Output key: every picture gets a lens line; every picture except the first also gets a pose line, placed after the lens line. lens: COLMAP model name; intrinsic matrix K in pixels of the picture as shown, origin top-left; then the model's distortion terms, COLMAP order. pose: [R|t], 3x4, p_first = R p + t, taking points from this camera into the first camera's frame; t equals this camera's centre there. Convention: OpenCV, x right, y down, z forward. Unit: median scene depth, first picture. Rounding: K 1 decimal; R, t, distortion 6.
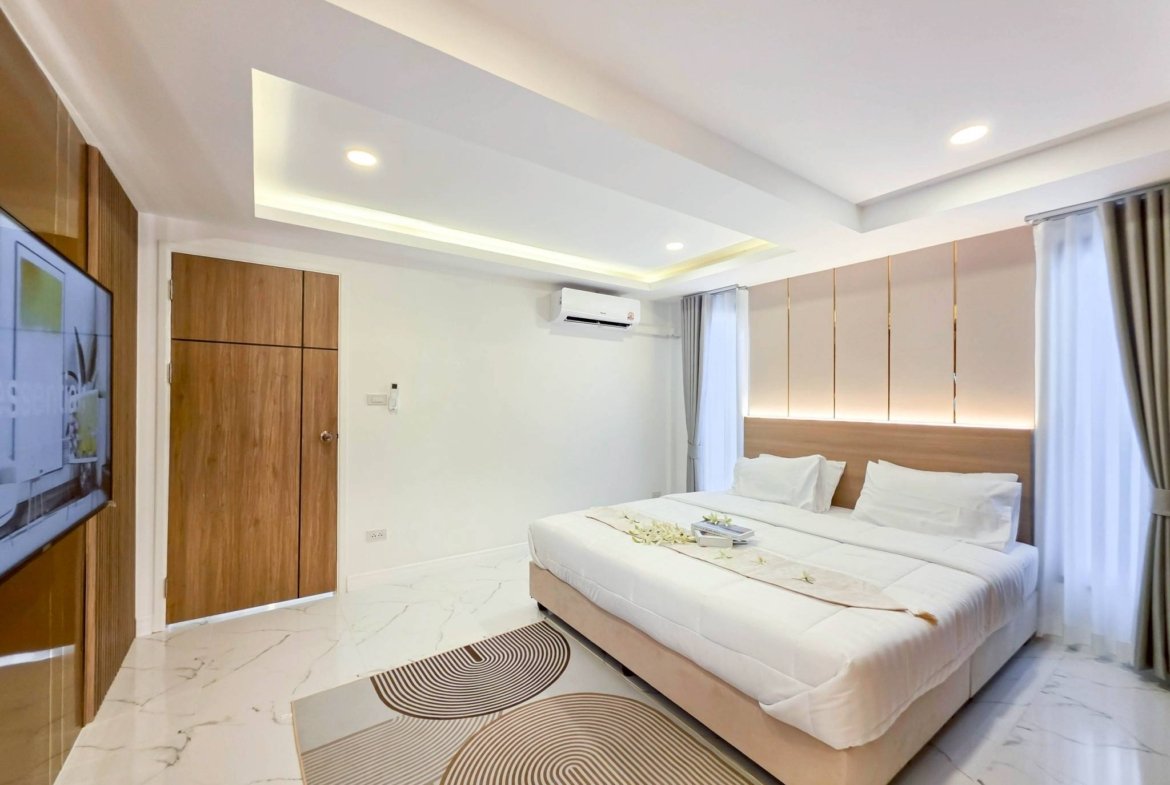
lens RADIAL K [[470.1, 0, 585.0], [0, 470.1, 387.3], [0, 0, 1]] dist [0.003708, -0.000361]
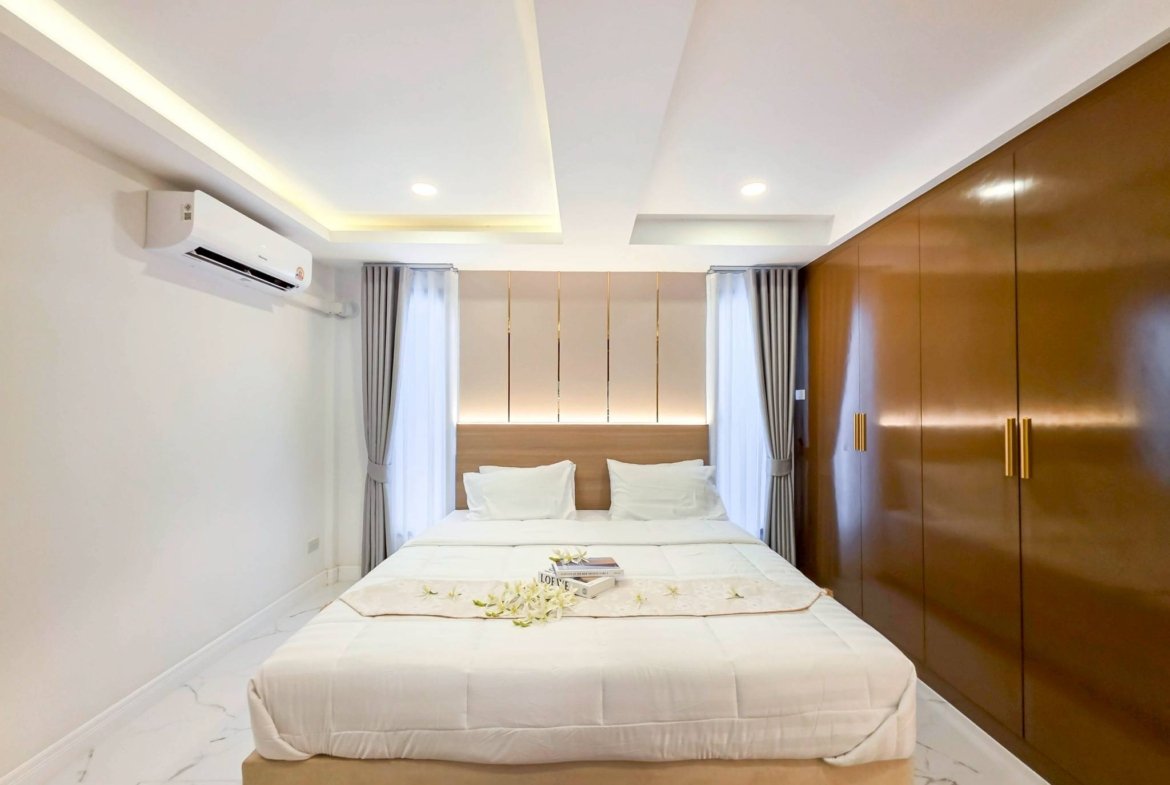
lens RADIAL K [[470.1, 0, 590.6], [0, 470.1, 392.7], [0, 0, 1]] dist [0.003708, -0.000361]
pose [[0.559917, 0.014283, 0.828426, -0.328928], [-0.017976, 0.999825, -0.005089, 0.009706], [-0.828354, -0.012043, 0.560076, 0.495960]]
